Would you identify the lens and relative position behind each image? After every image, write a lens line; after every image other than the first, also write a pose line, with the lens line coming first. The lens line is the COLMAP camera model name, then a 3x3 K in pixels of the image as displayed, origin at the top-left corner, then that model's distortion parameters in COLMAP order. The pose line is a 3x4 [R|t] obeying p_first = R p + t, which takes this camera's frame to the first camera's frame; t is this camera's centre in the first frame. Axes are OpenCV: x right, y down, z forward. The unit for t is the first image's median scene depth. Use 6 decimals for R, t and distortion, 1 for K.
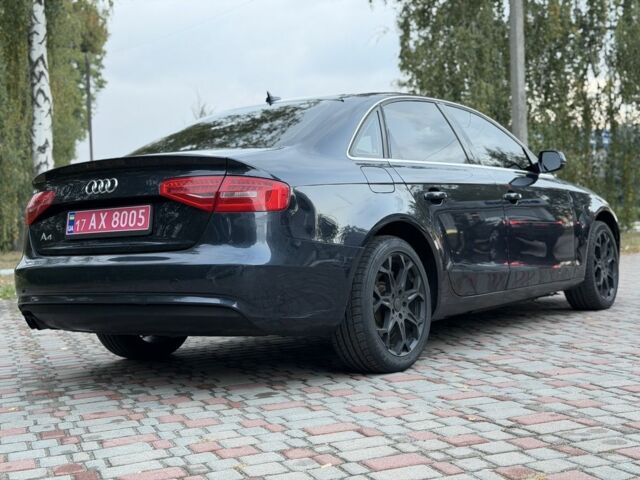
lens RADIAL K [[892.7, 0, 323.5], [0, 892.7, 238.5], [0, 0, 1]] dist [0.109802, 0.000000]
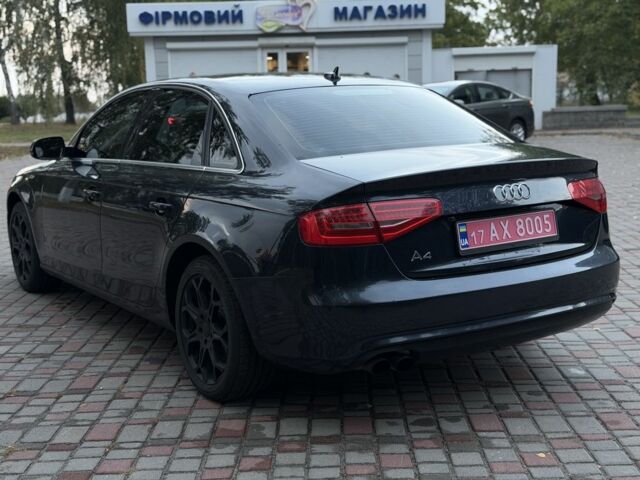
lens RADIAL K [[892.7, 0, 316.4], [0, 892.7, 240.3], [0, 0, 1]] dist [0.109802, 0.000000]
pose [[0.403479, -0.095199, 0.910023, -1.104573], [0.034748, 0.995449, 0.088730, -0.092608], [-0.914329, -0.004179, 0.404951, 0.788284]]
